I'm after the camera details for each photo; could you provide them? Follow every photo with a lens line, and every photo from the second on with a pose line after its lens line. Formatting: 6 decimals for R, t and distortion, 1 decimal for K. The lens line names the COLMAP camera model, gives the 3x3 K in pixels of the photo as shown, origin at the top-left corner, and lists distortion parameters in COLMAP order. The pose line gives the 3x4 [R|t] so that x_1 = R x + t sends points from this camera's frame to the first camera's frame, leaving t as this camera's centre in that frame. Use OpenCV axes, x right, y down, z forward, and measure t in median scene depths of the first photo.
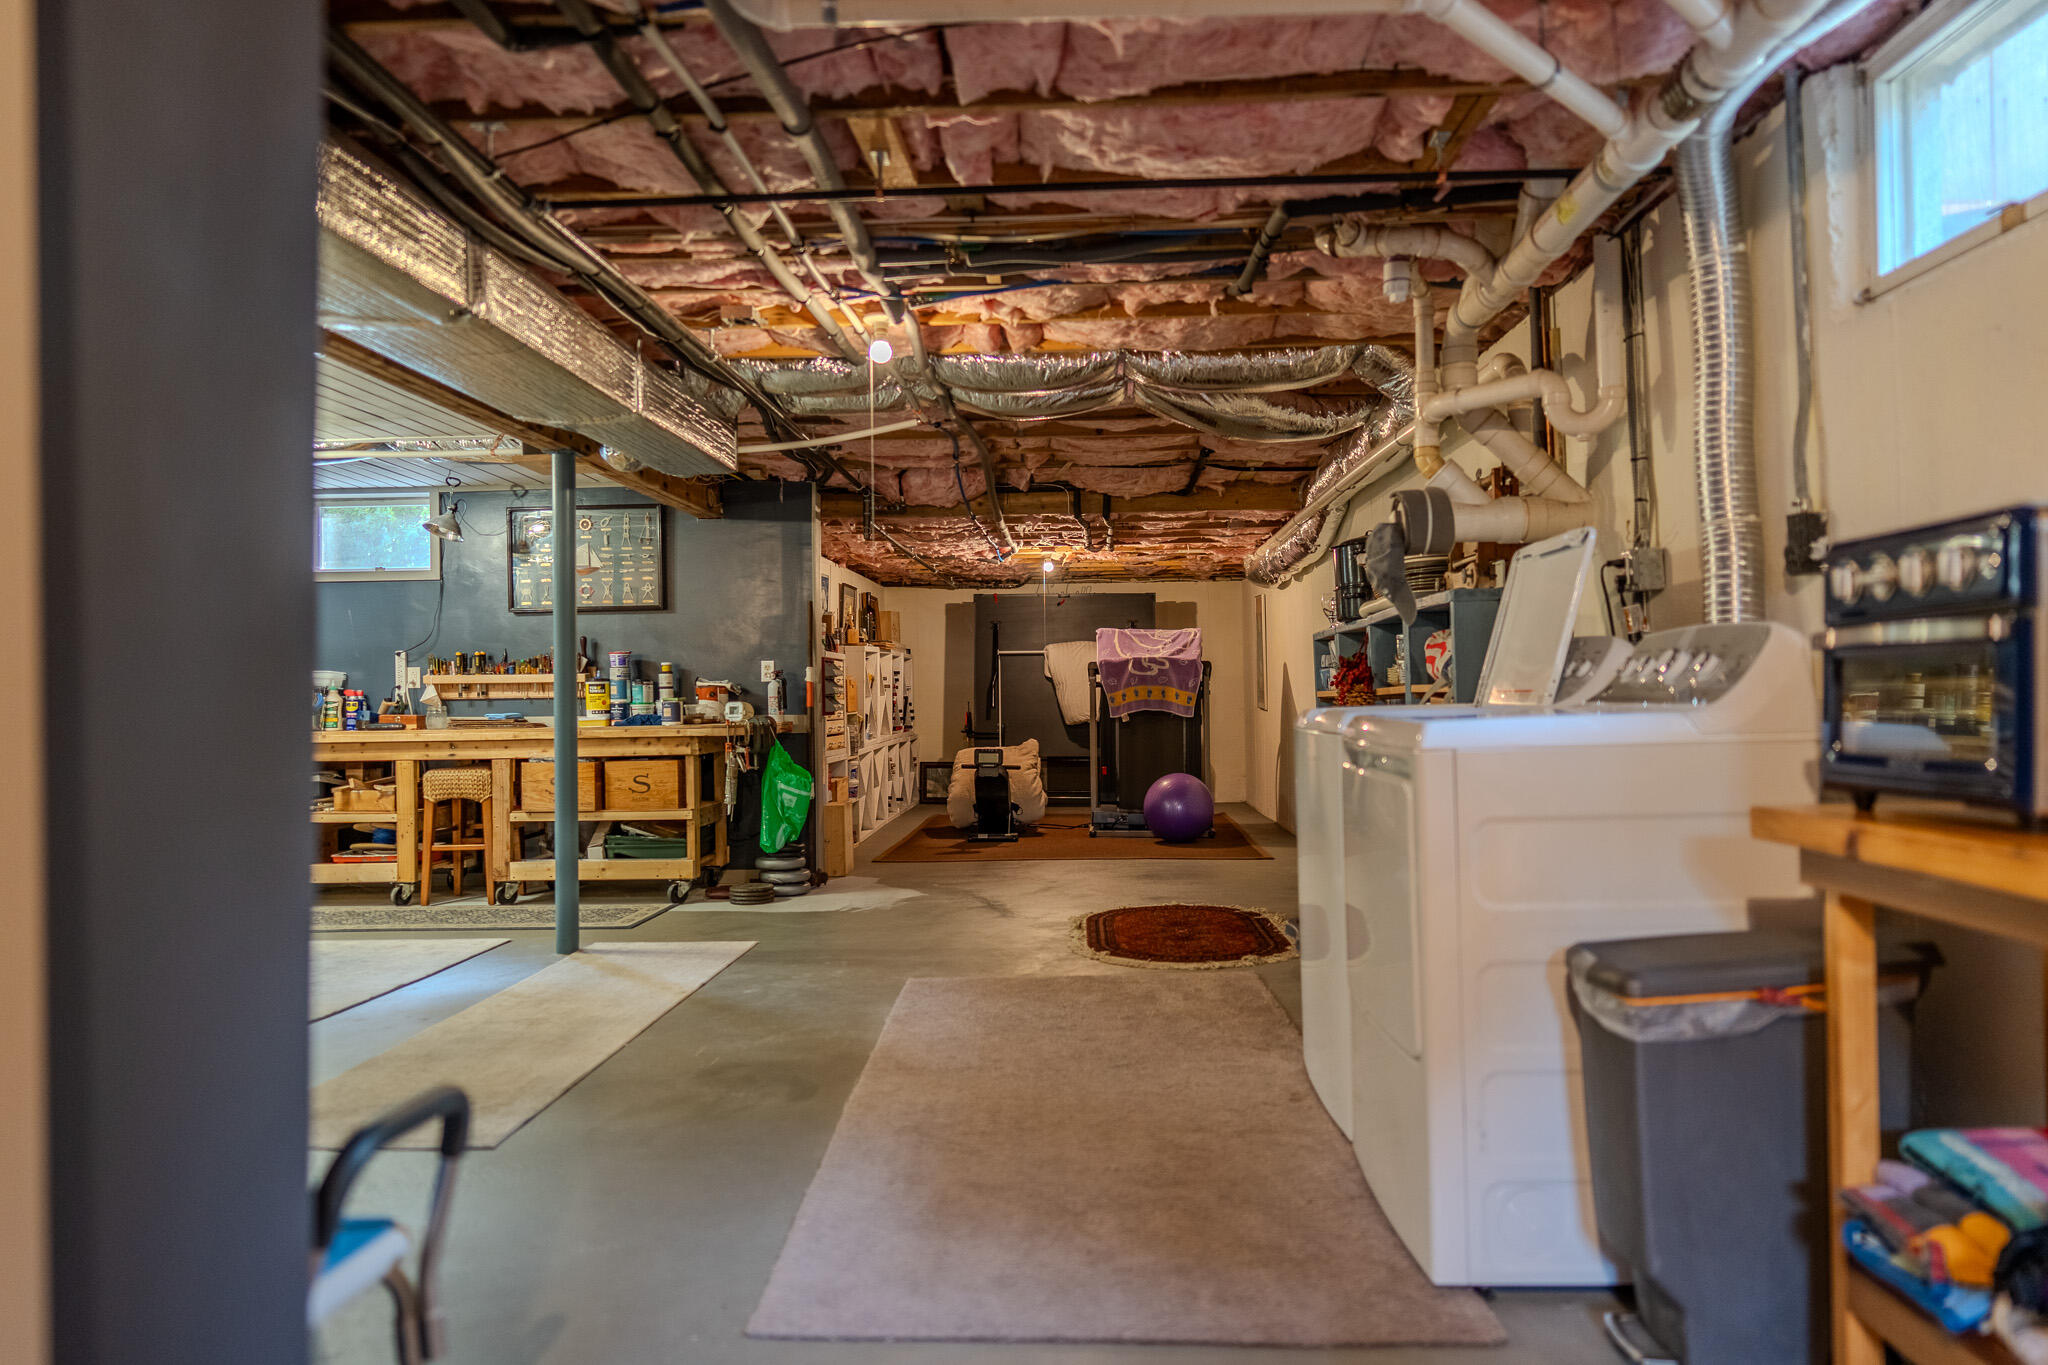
lens RADIAL K [[1365.8, 0, 1024.0], [0, 1365.8, 682.5], [0, 0, 1]] dist [0.002663, 0.001599]
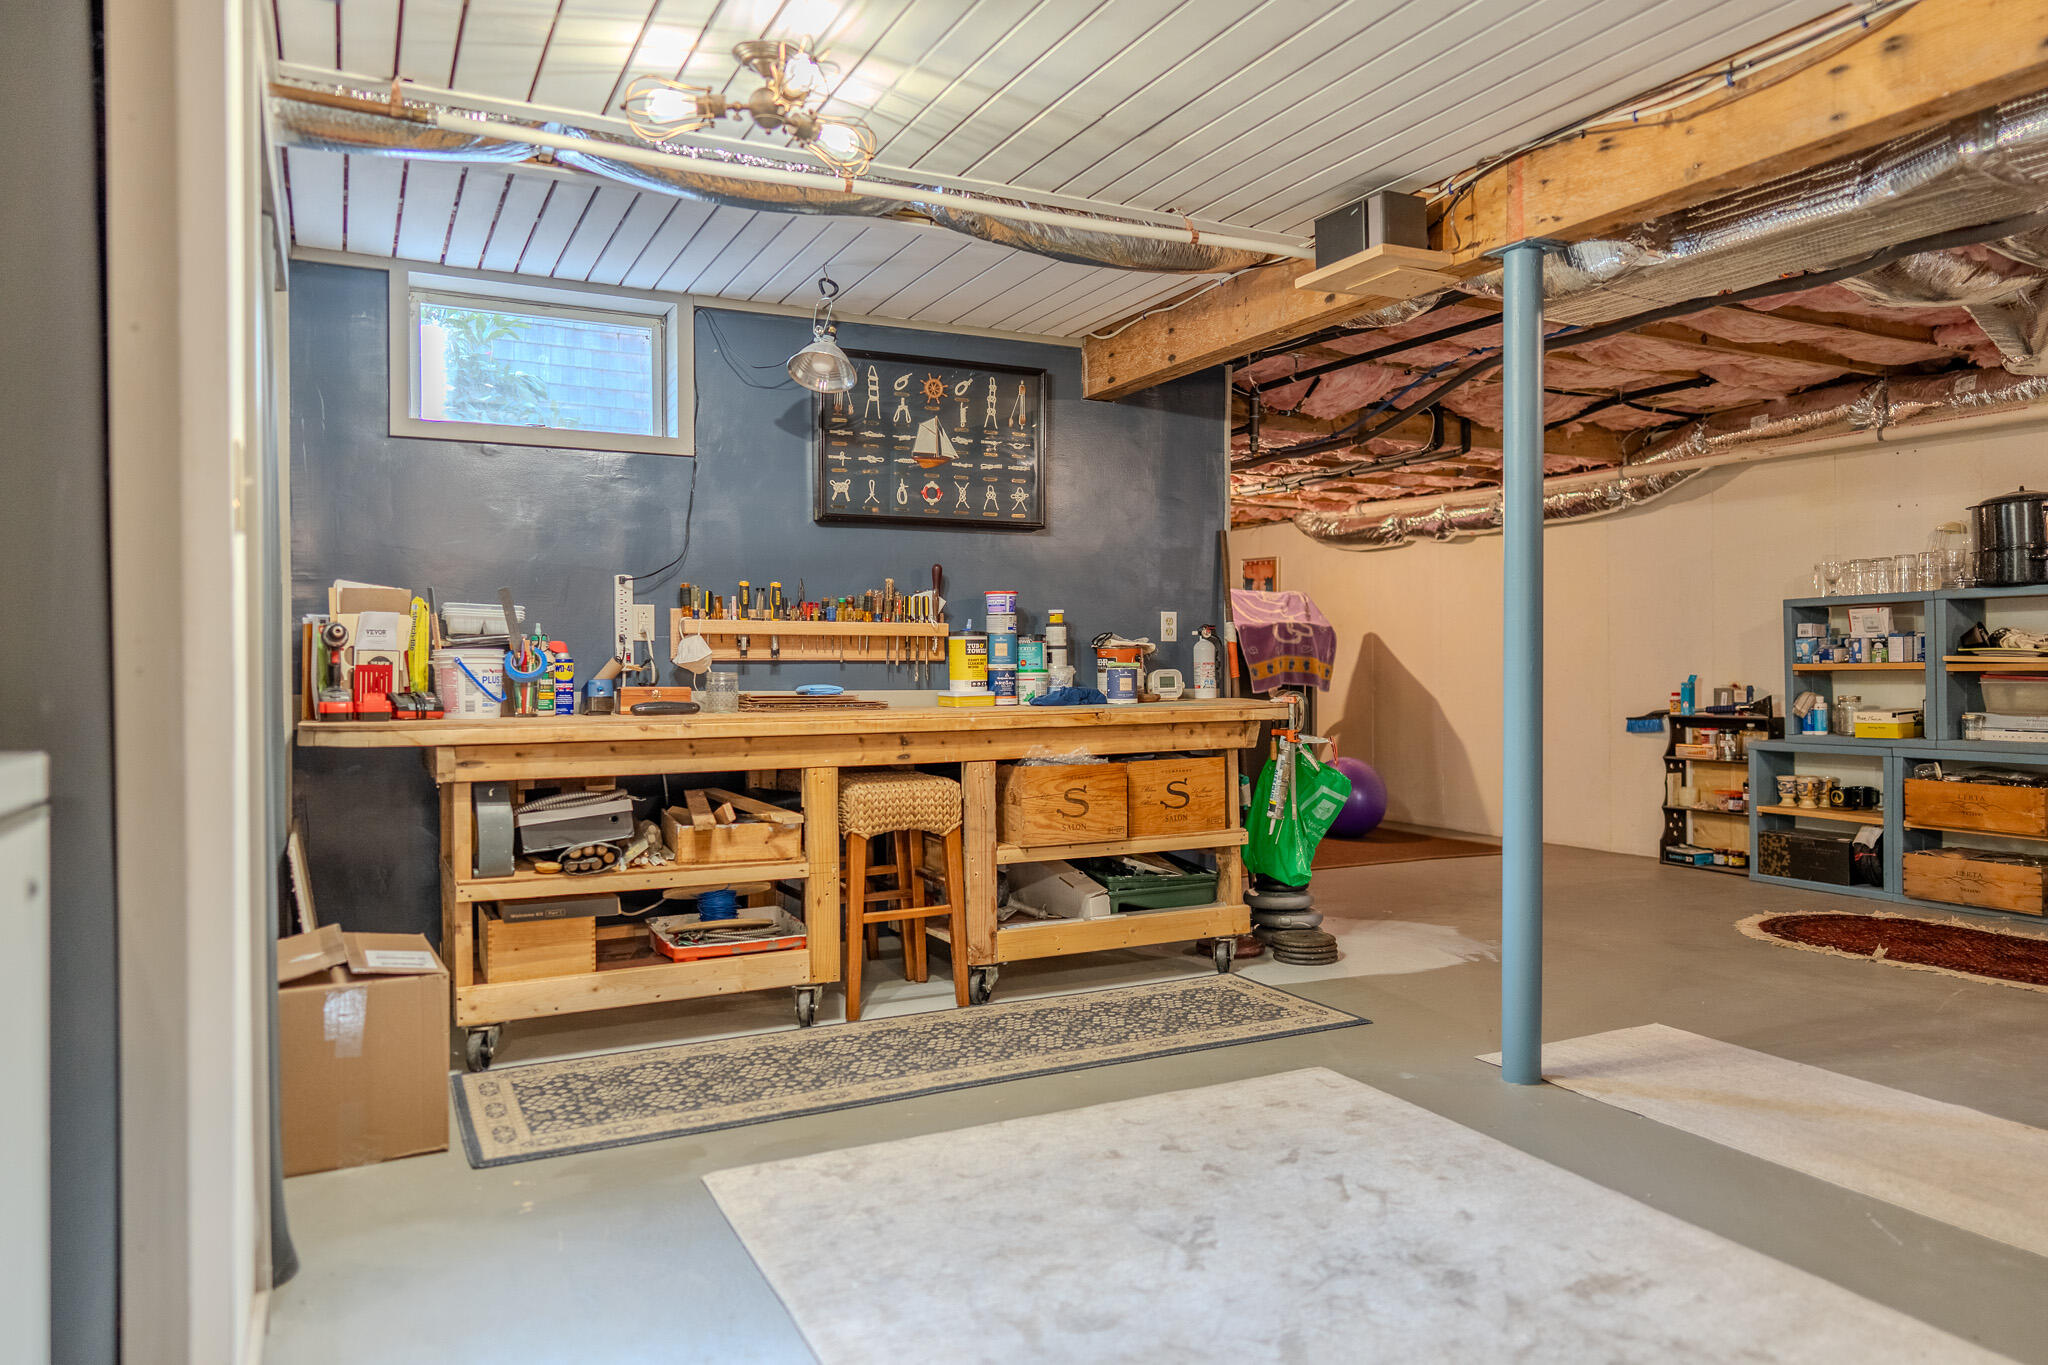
lens RADIAL K [[1365.8, 0, 1024.0], [0, 1365.8, 682.5], [0, 0, 1]] dist [0.002663, 0.001599]
pose [[0.865249, 0.005115, 0.501316, -0.663116], [-0.014359, 0.999791, 0.014581, 0.012306], [-0.501136, -0.019814, 0.865142, 0.468267]]
